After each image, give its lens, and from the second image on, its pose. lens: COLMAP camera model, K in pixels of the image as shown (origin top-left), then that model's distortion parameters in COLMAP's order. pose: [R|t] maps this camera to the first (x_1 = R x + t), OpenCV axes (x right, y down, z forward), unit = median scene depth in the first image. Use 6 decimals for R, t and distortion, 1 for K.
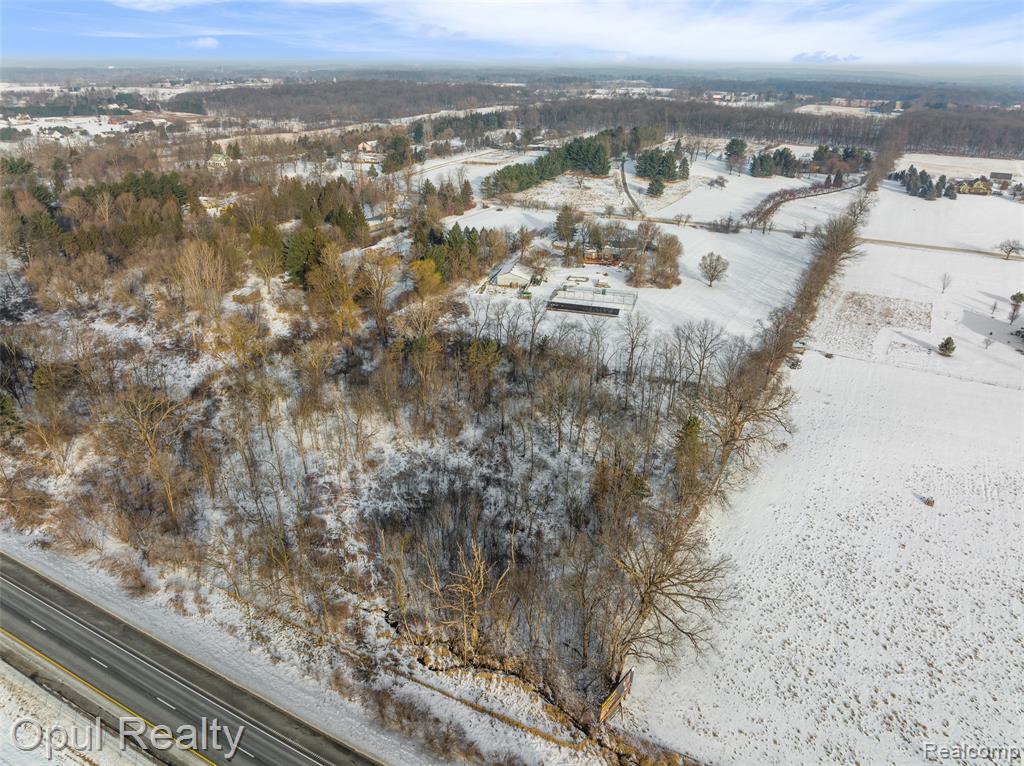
lens RADIAL K [[733.1, 0, 512.0], [0, 733.1, 383.0], [0, 0, 1]] dist [-0.030111, 0.001637]
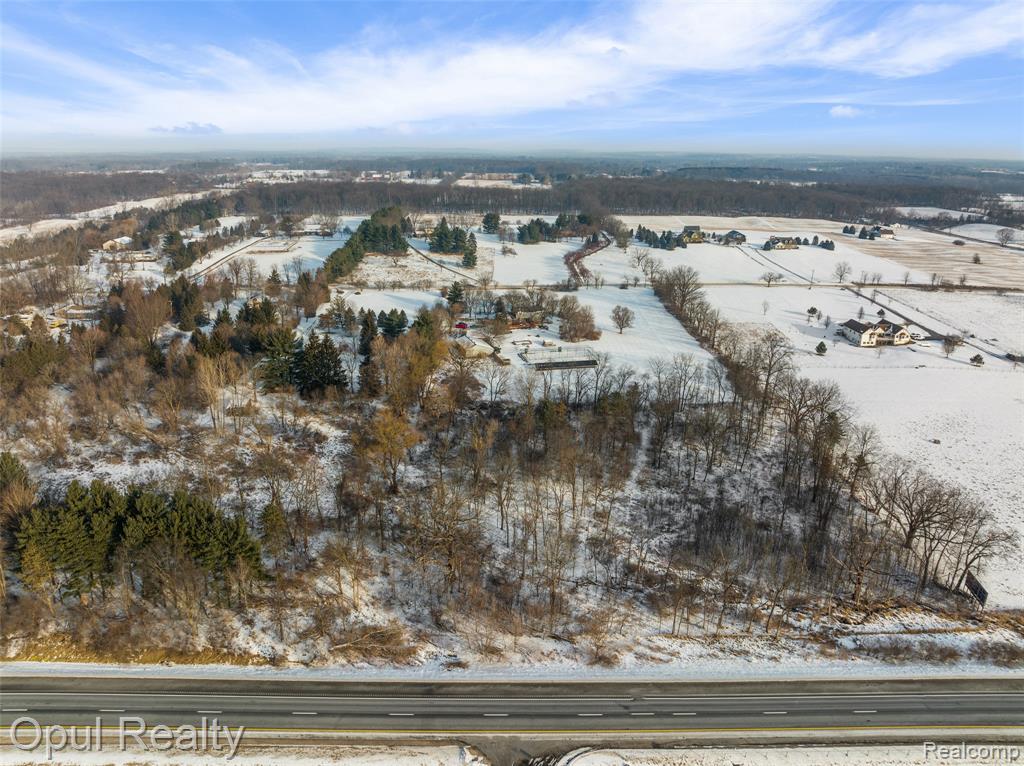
lens RADIAL K [[733.1, 0, 512.0], [0, 733.1, 383.0], [0, 0, 1]] dist [-0.030111, 0.001637]
pose [[0.863735, -0.164282, 0.476418, -0.777330], [0.209416, 0.976889, -0.042809, -0.064856], [-0.458375, 0.136746, 0.878176, 0.061064]]
